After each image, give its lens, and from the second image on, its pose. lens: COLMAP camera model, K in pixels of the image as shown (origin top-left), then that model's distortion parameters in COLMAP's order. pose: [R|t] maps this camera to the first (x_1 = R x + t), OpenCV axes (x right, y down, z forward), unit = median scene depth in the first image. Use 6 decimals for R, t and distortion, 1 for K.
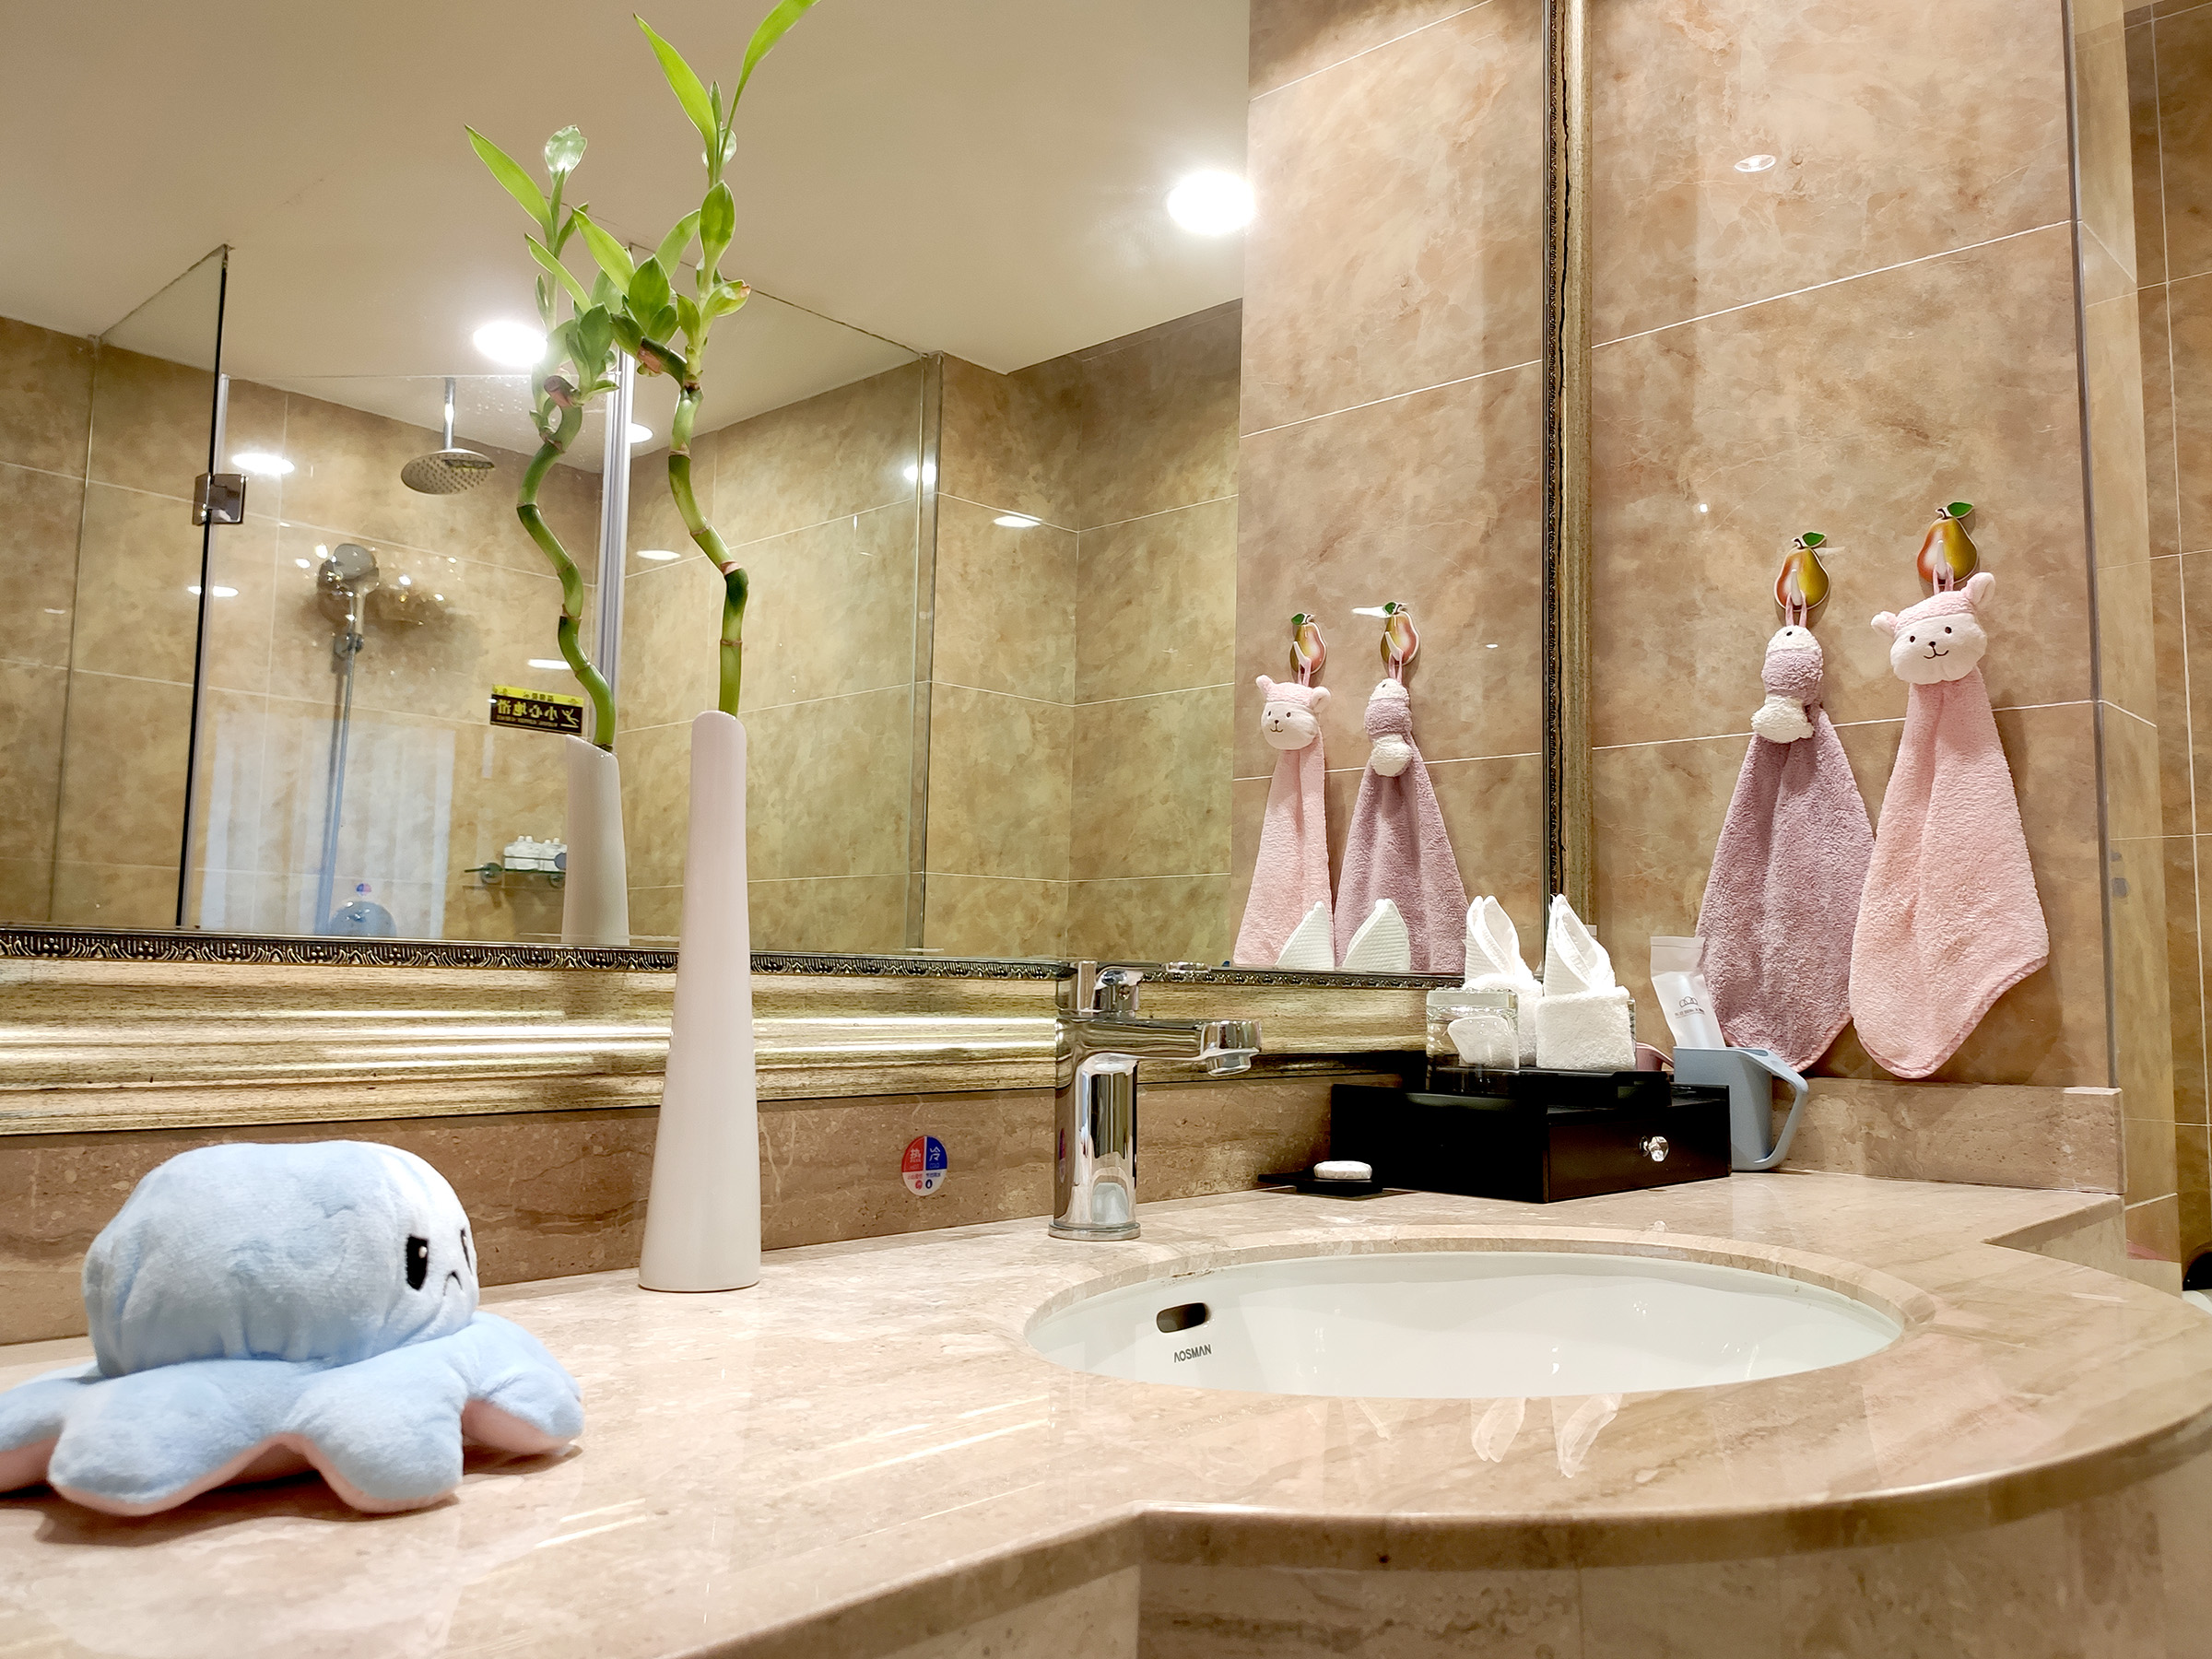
lens RADIAL K [[1692.3, 0, 1124.8], [0, 1692.3, 841.5], [0, 0, 1]] dist [0.057818, -0.052427]
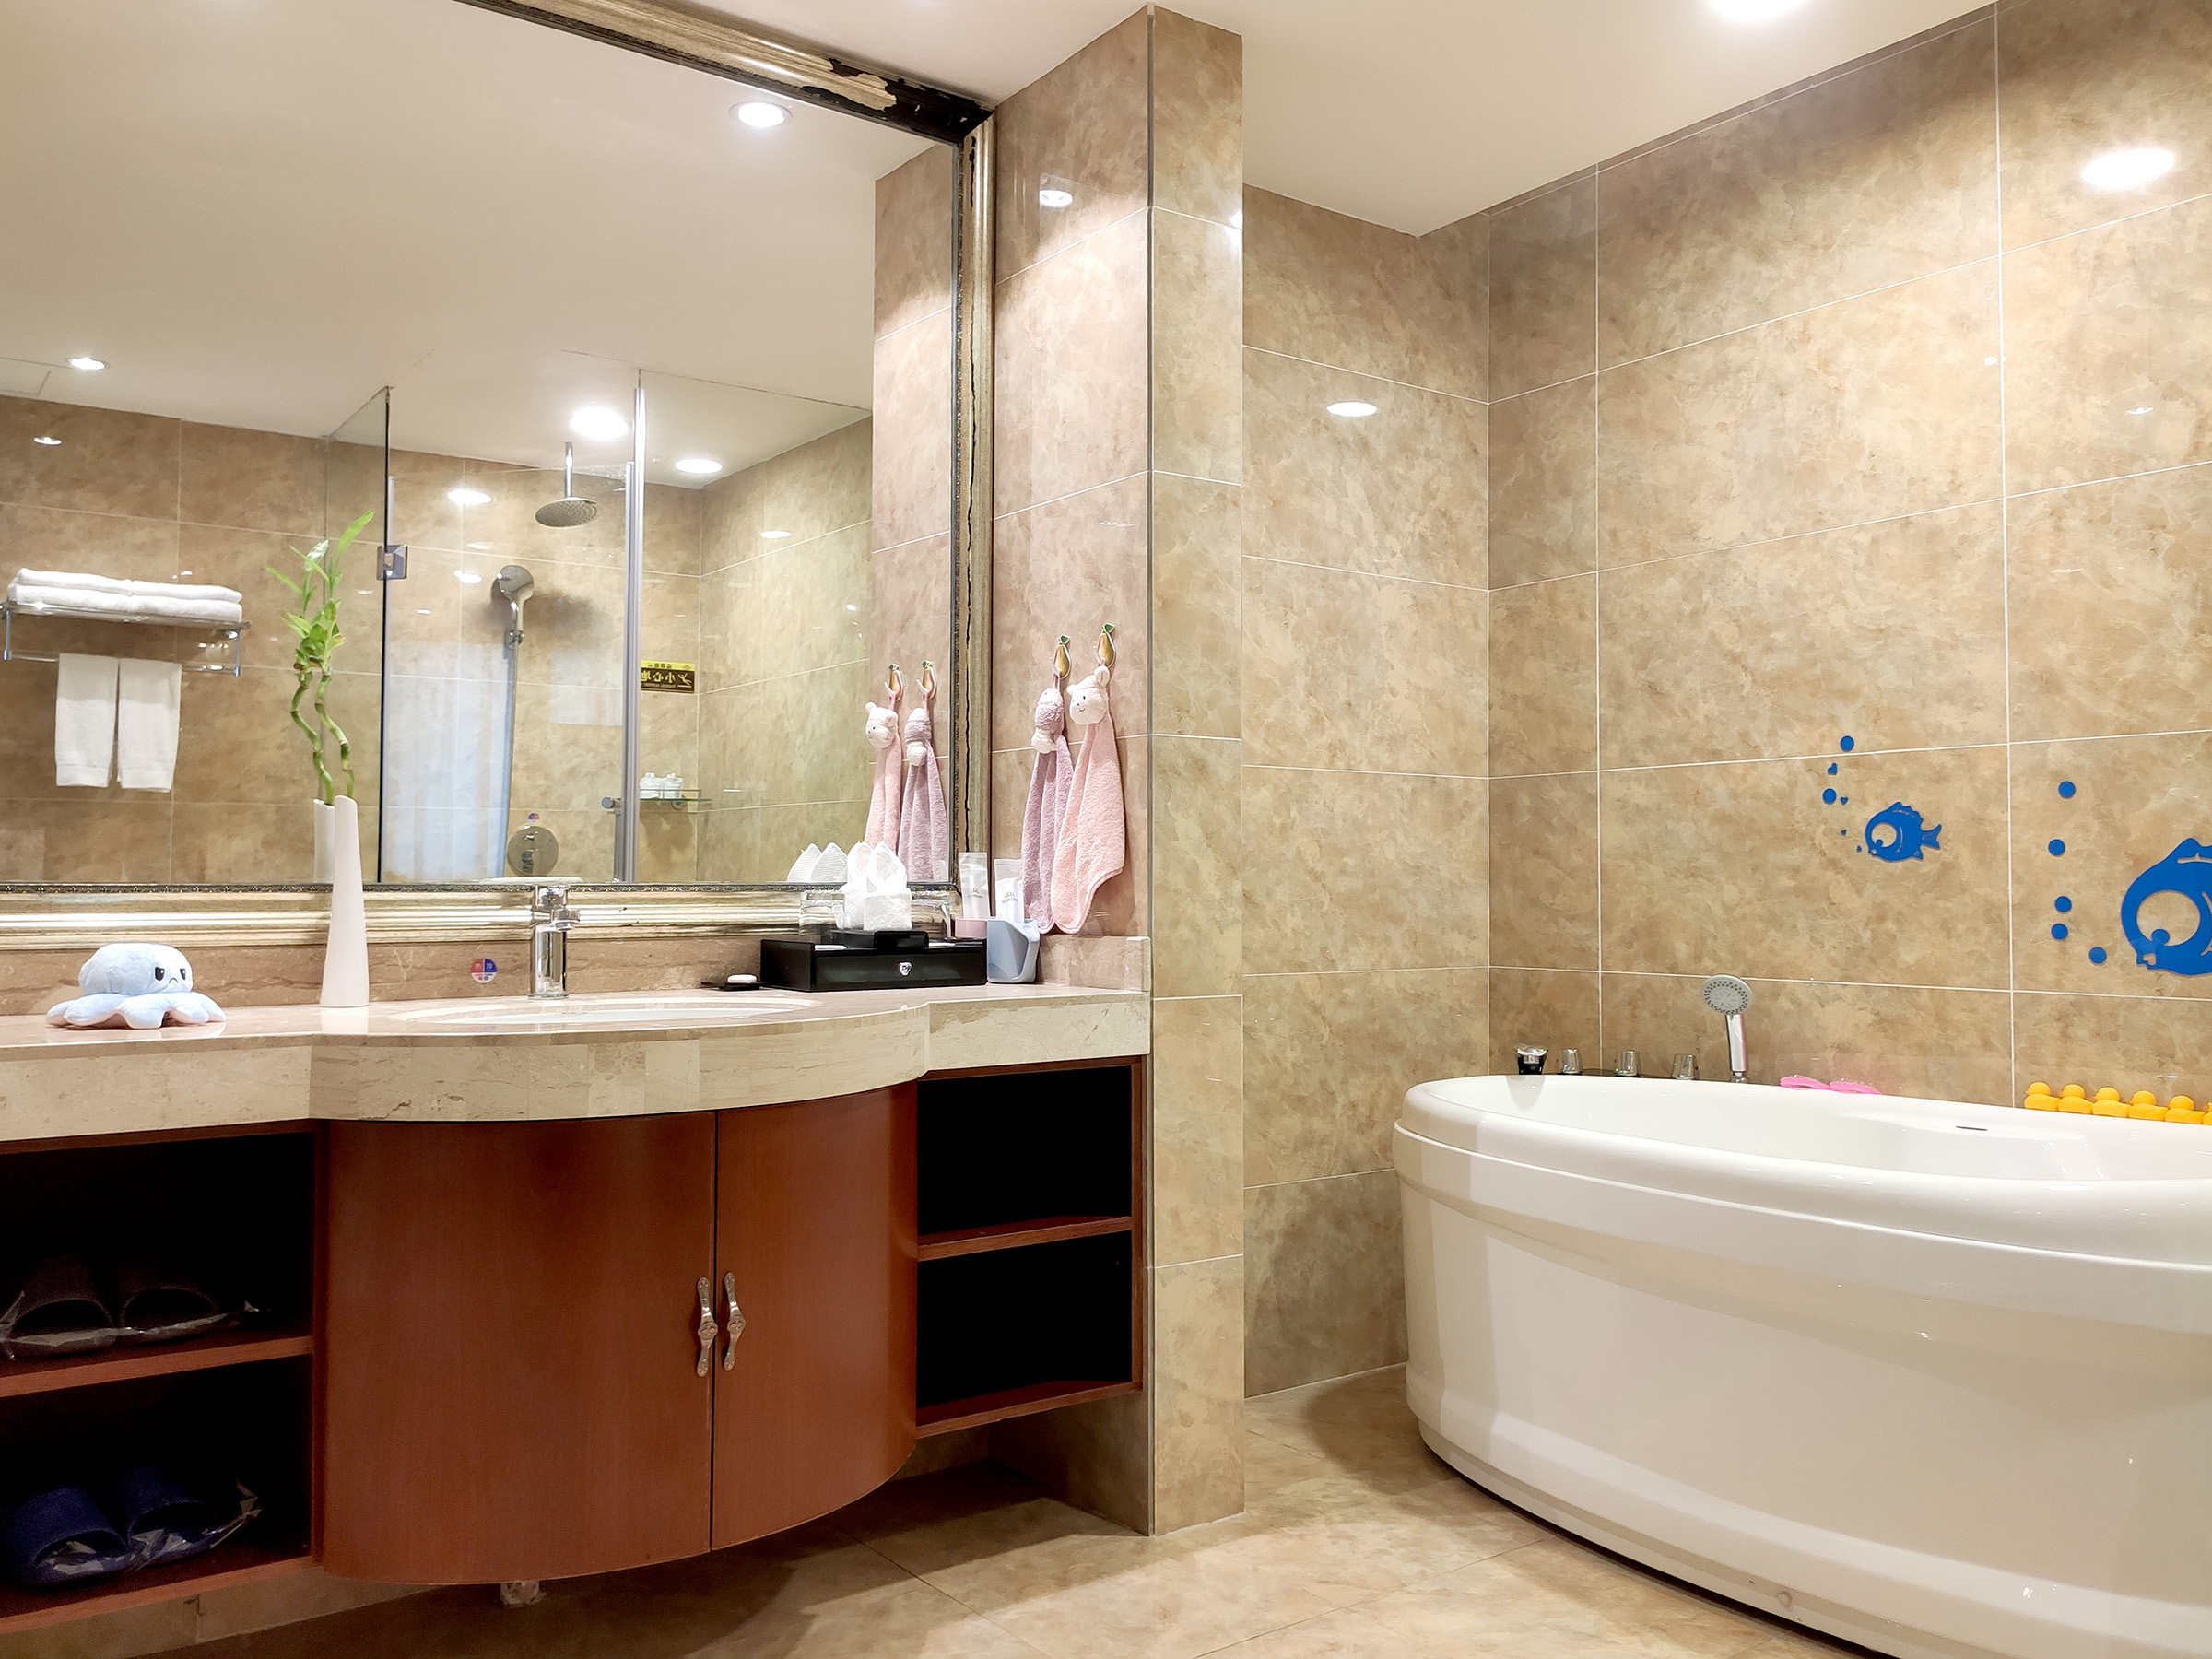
lens RADIAL K [[1692.3, 0, 1091.6], [0, 1692.3, 839.5], [0, 0, 1]] dist [0.057818, -0.052427]
pose [[0.980389, -0.016849, -0.196351, 0.655320], [0.030079, 0.997458, 0.064595, -0.067813], [0.194763, -0.069234, 0.978404, -0.642612]]
